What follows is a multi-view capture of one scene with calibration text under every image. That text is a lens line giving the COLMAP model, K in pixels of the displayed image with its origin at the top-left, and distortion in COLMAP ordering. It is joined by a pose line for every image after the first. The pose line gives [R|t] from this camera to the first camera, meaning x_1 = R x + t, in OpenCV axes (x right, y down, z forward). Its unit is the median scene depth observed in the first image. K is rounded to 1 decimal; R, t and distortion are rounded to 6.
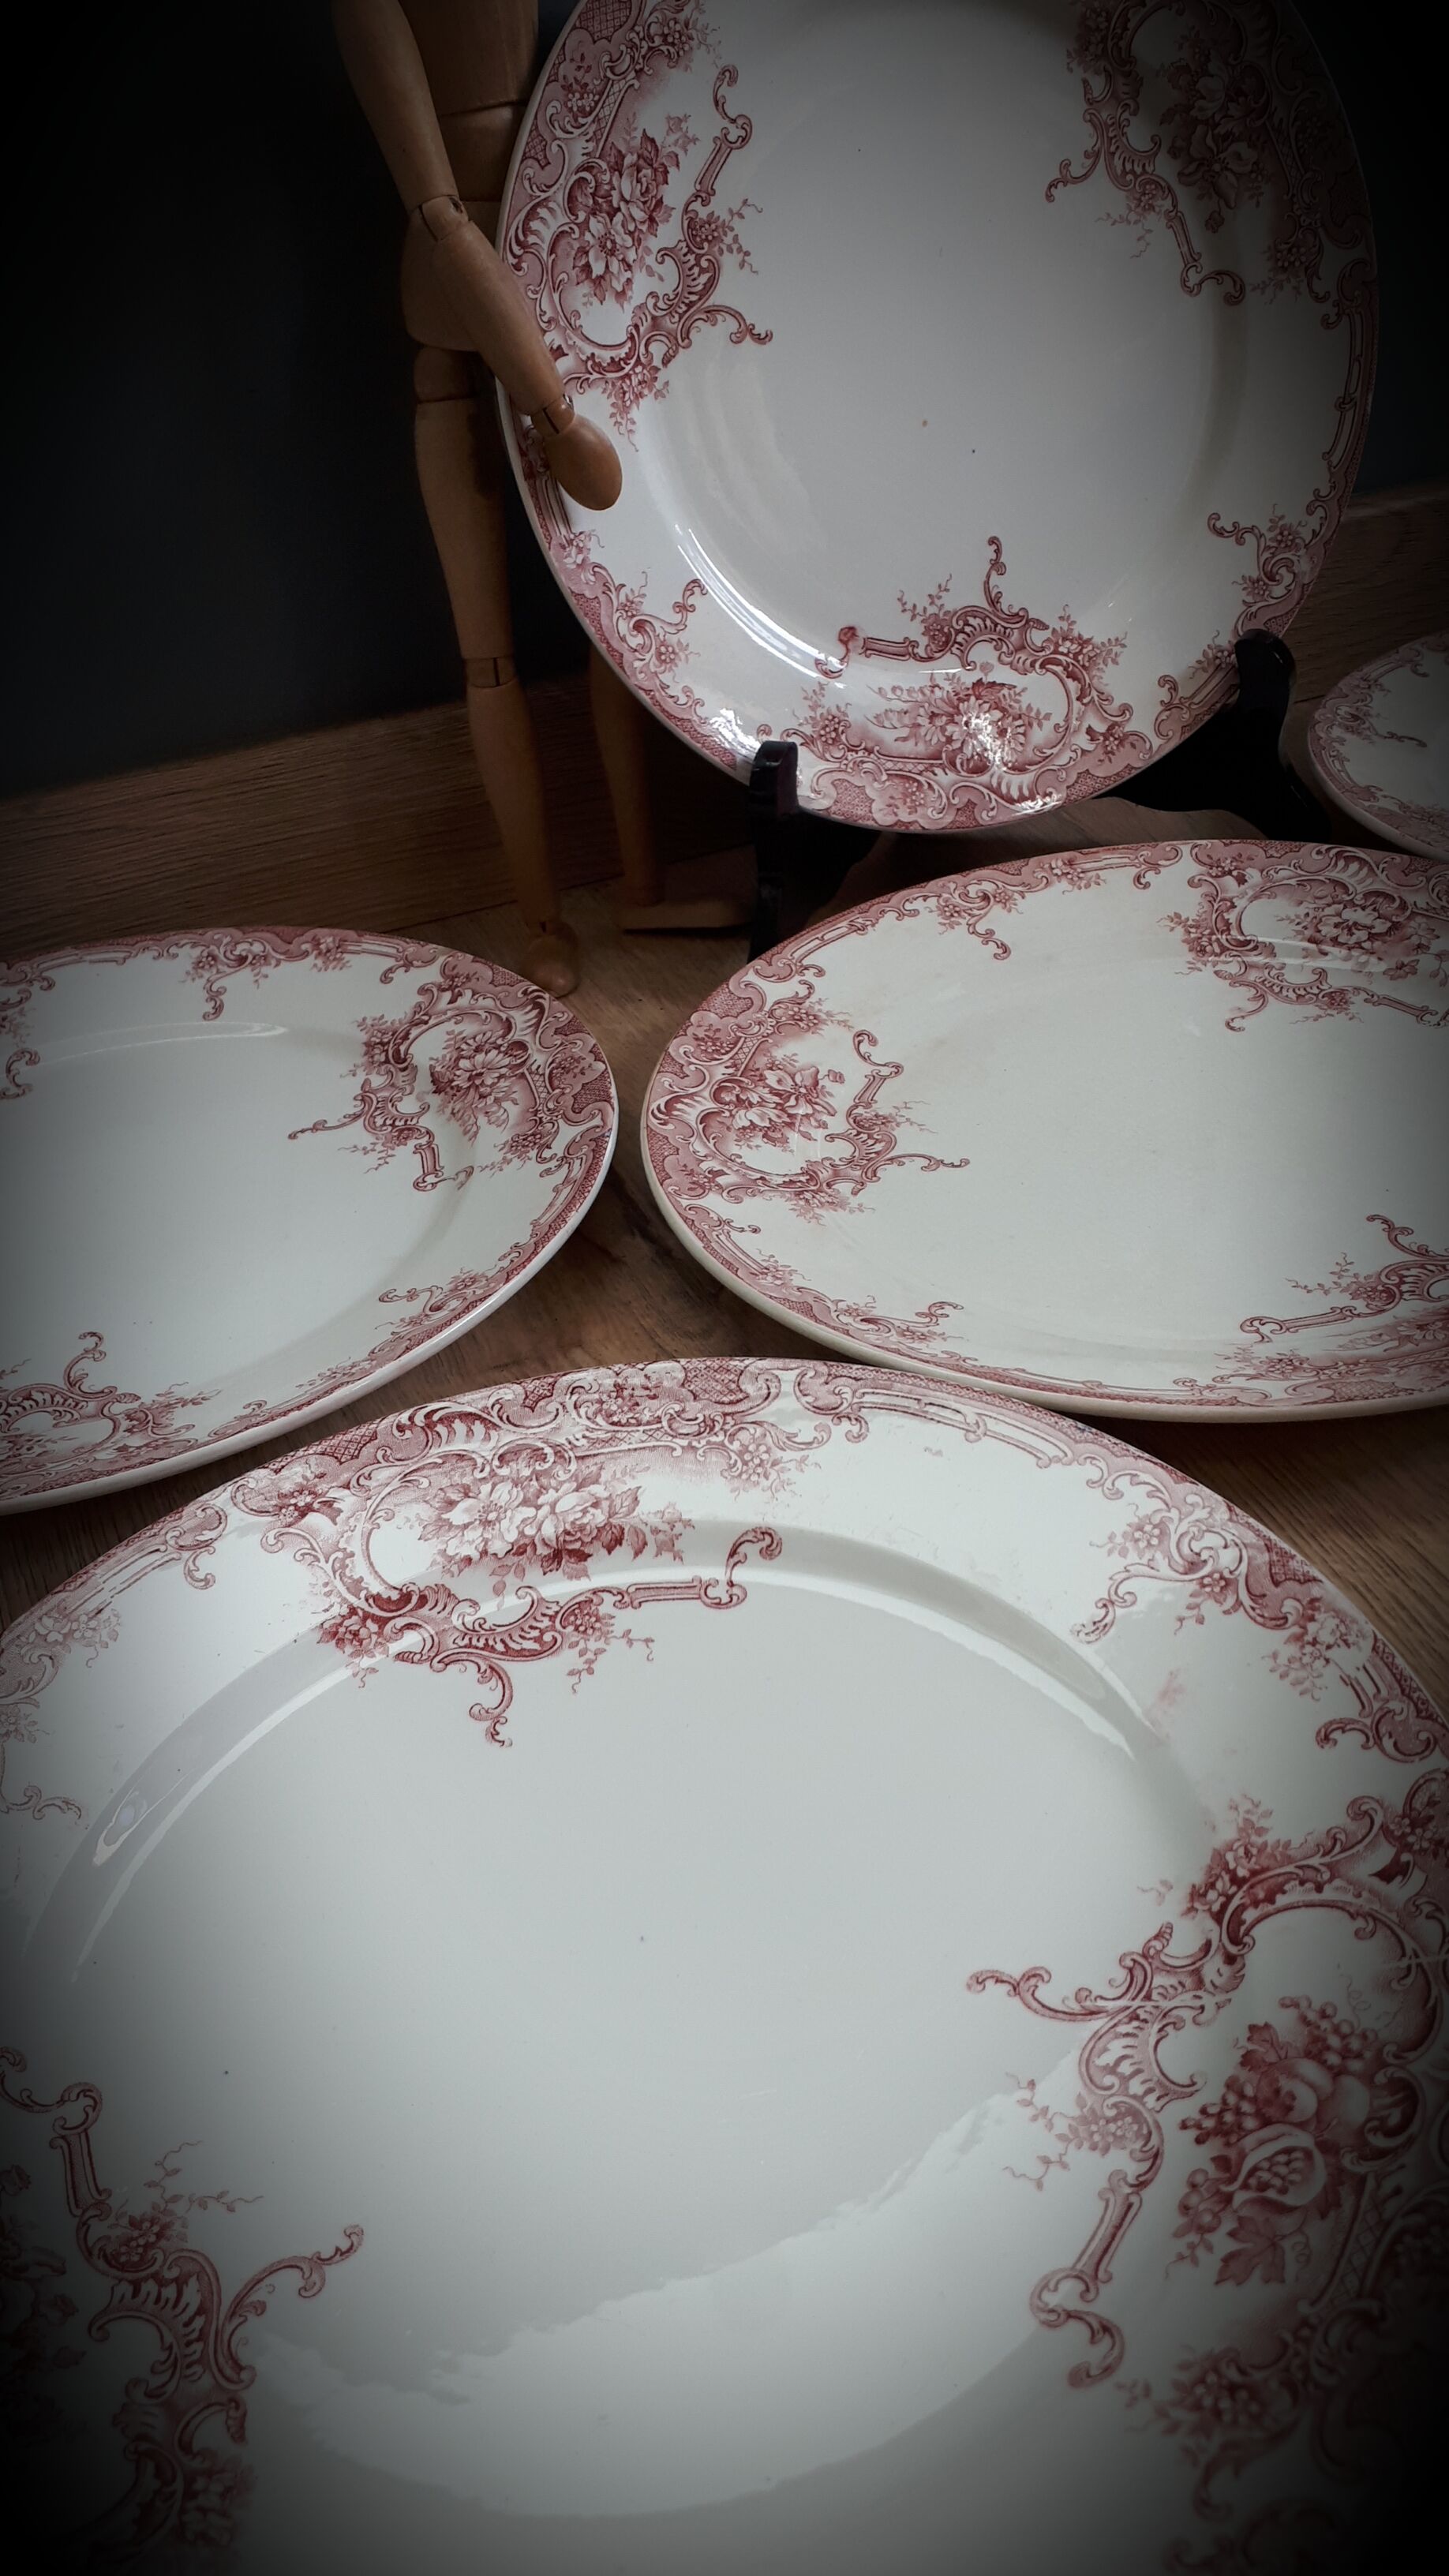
lens RADIAL K [[2038.7, 0, 718.9], [0, 2038.7, 1271.9], [0, 0, 1]] dist [0.279451, -0.913514]
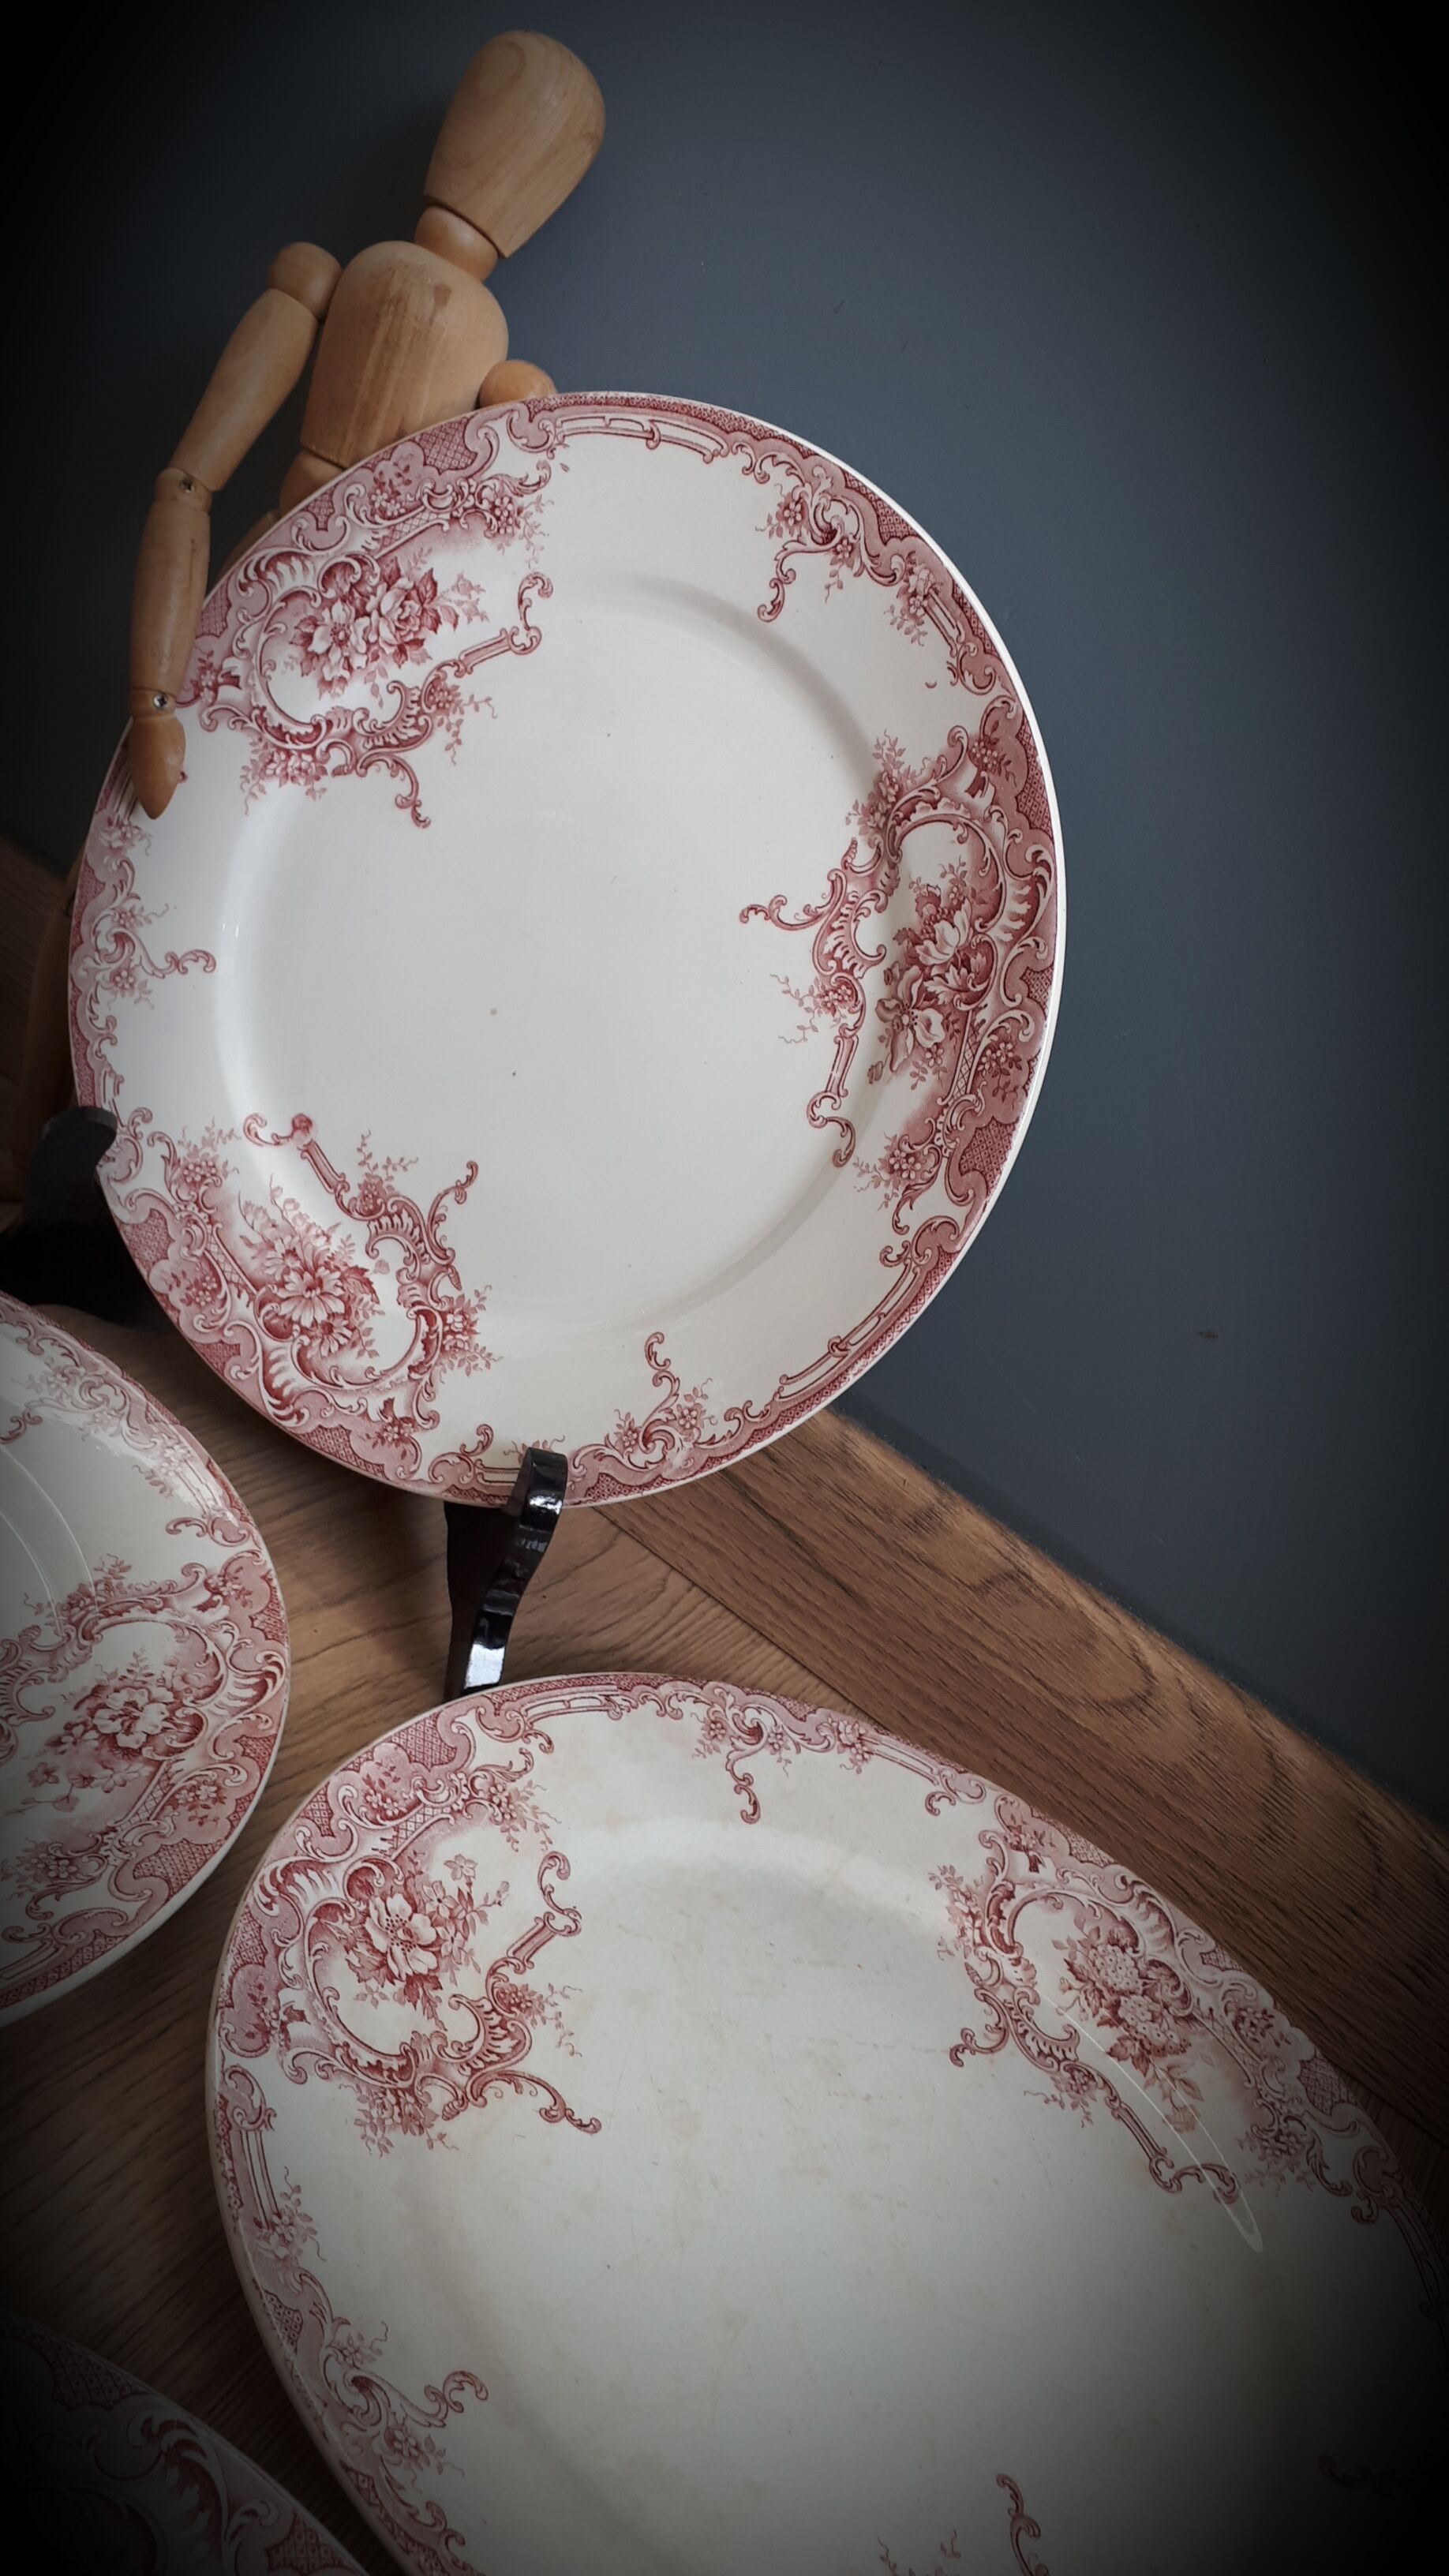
lens RADIAL K [[2038.7, 0, 718.9], [0, 2038.7, 1271.9], [0, 0, 1]] dist [0.279451, -0.913514]
pose [[0.520194, 0.647403, -0.557016, 0.708760], [-0.785062, 0.619272, -0.013404, -0.410246], [0.336266, 0.444265, 0.830393, 0.374339]]
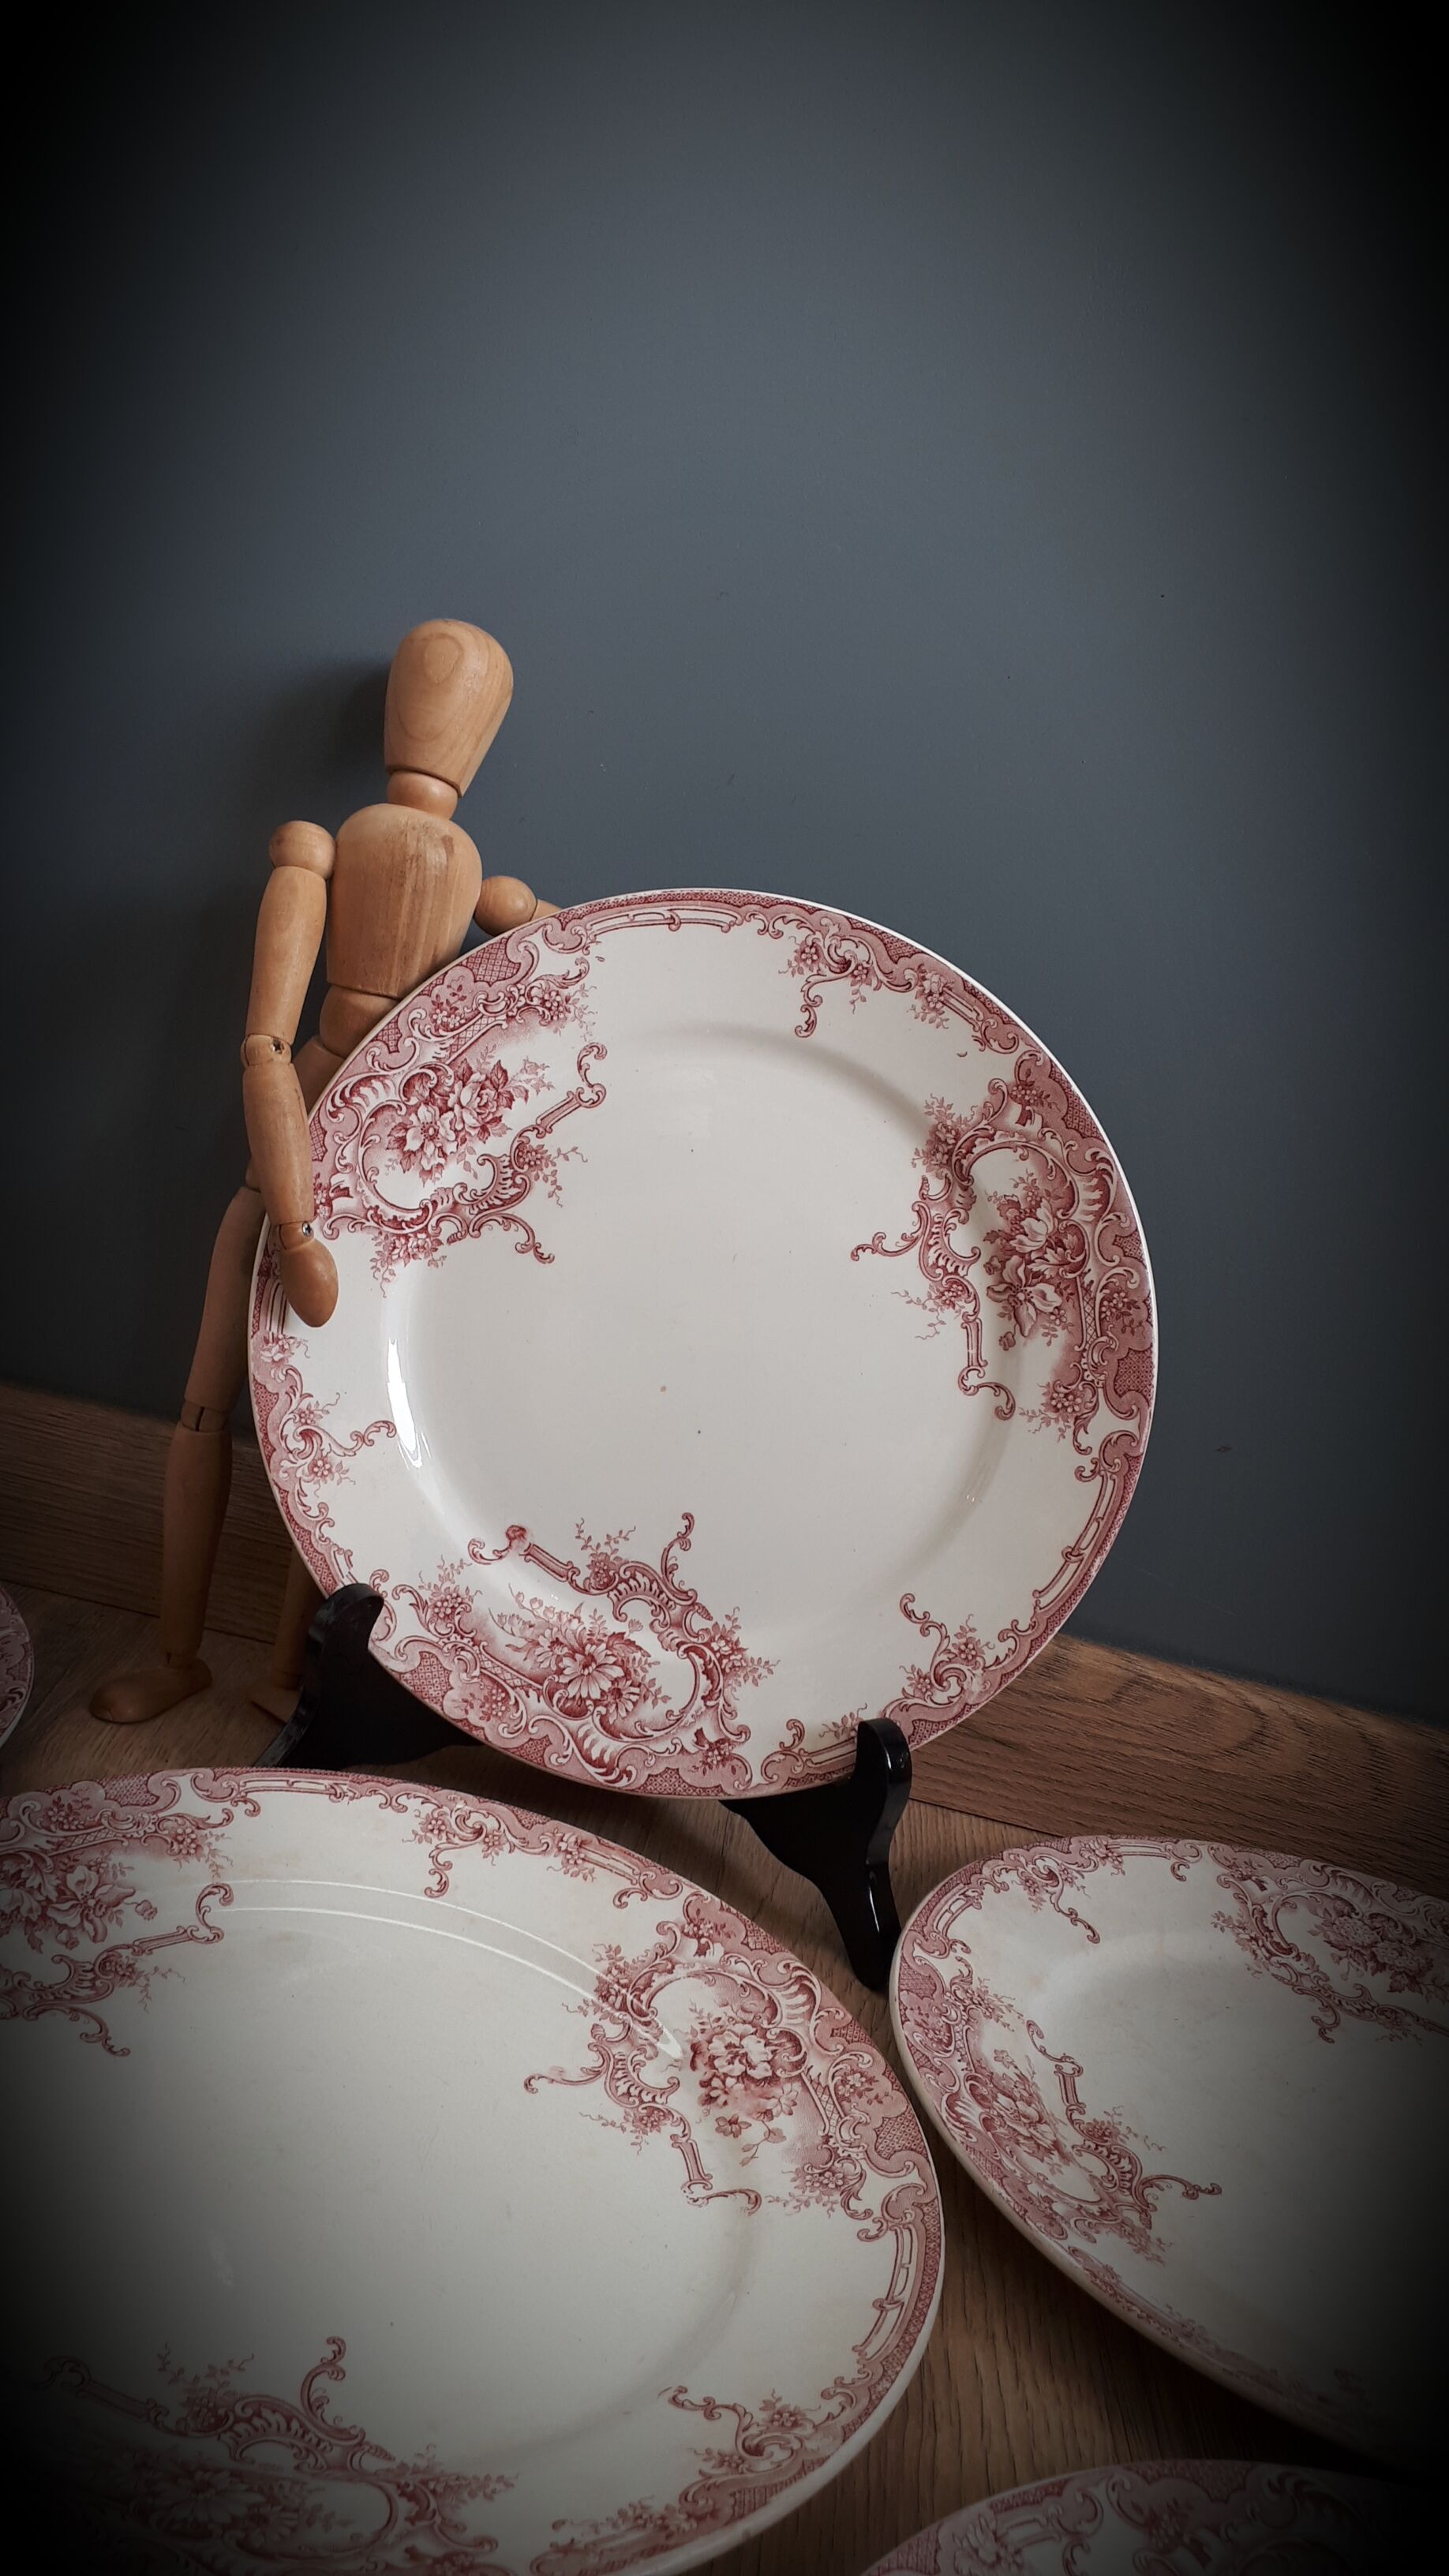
lens RADIAL K [[2038.7, 0, 718.9], [0, 2038.7, 1271.9], [0, 0, 1]] dist [0.279451, -0.913514]
pose [[0.854563, 0.389364, -0.343682, 0.461550], [-0.491267, 0.820693, -0.291753, -0.173012], [0.168460, 0.418161, 0.892616, 0.063364]]
